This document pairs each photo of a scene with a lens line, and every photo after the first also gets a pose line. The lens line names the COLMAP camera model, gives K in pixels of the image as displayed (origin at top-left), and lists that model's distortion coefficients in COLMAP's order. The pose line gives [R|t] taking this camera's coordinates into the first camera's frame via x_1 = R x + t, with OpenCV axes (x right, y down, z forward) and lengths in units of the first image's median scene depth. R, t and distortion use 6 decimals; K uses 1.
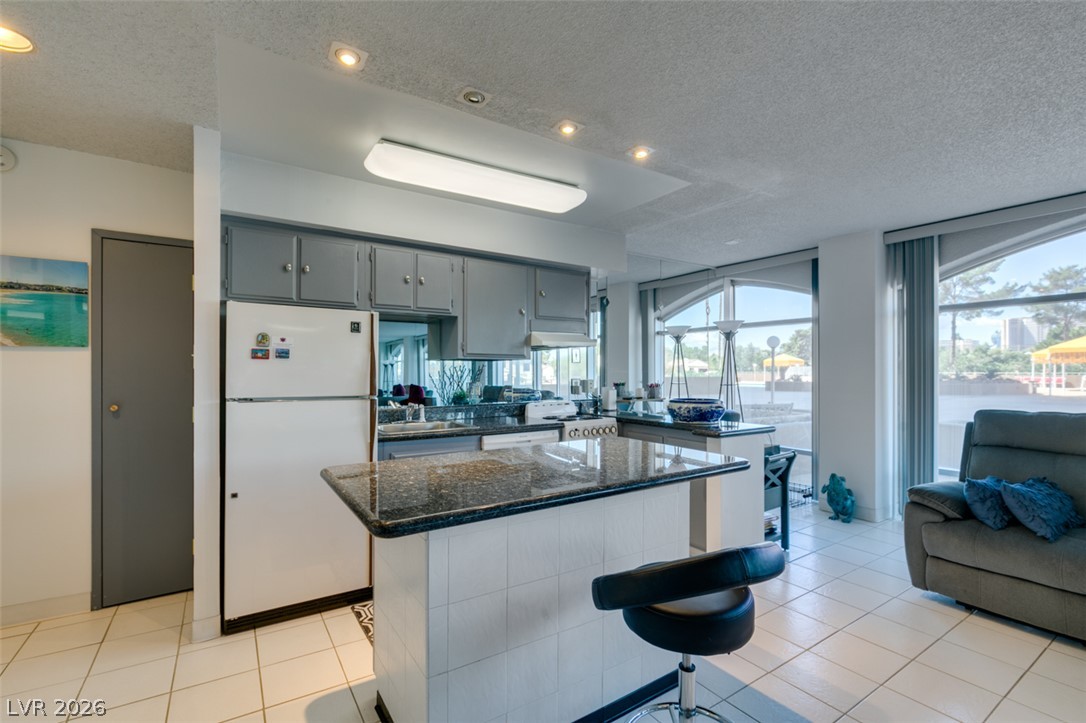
lens RADIAL K [[487.4, 0, 541.3], [0, 487.4, 369.5], [0, 0, 1]] dist [-0.000522, -0.001655]
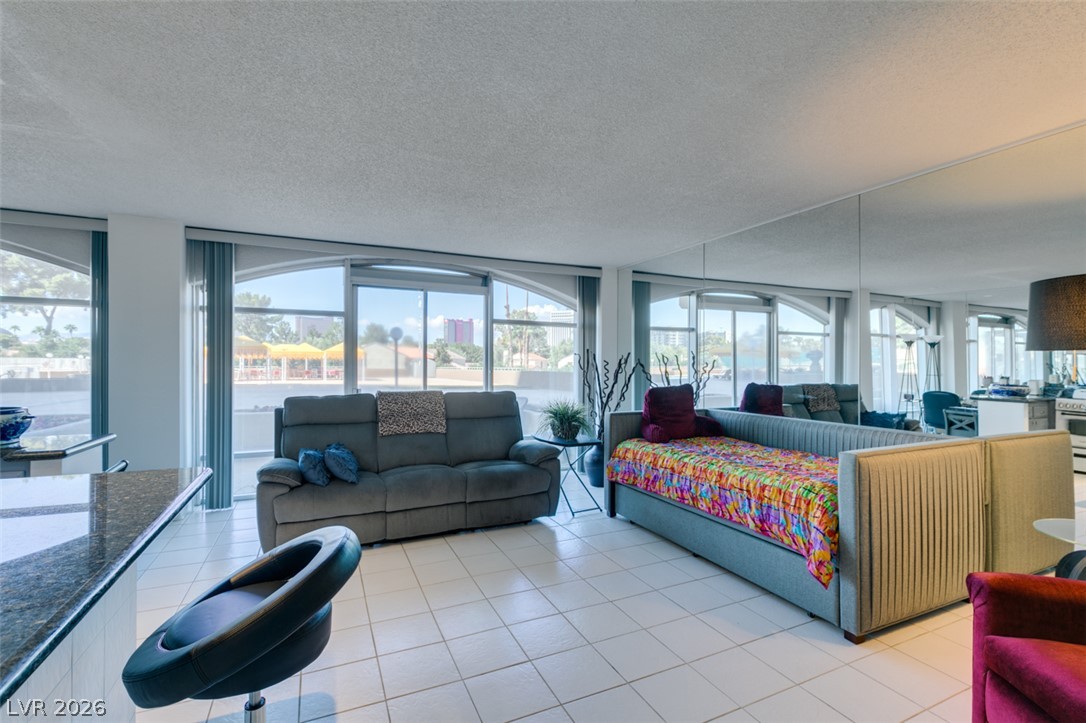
lens RADIAL K [[487.4, 0, 544.4], [0, 487.4, 367.8], [0, 0, 1]] dist [-0.000522, -0.001655]
pose [[0.144046, -0.003505, 0.989565, -0.214431], [-0.007014, 0.999965, 0.004563, -0.002592], [-0.989546, -0.007598, 0.144016, 0.159715]]
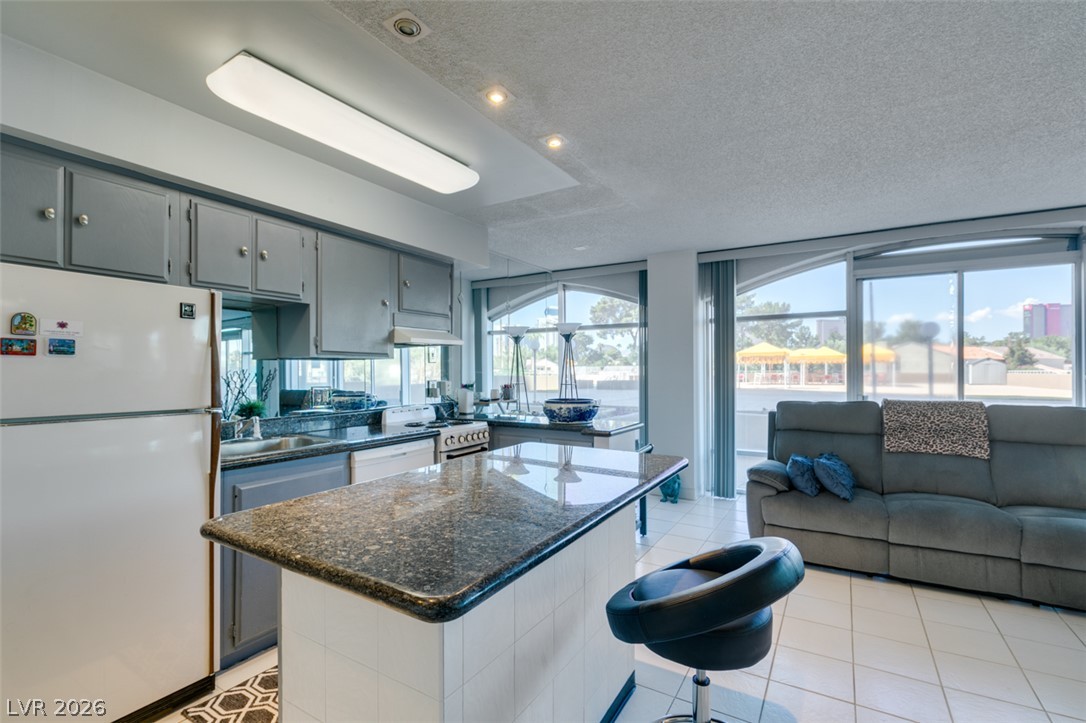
lens RADIAL K [[487.4, 0, 542.5], [0, 487.4, 369.9], [0, 0, 1]] dist [-0.000522, -0.001655]
pose [[0.904005, -0.003091, 0.427510, -0.171947], [0.002825, 0.999995, 0.001257, -0.001129], [-0.427512, 0.000071, 0.904010, 0.117631]]
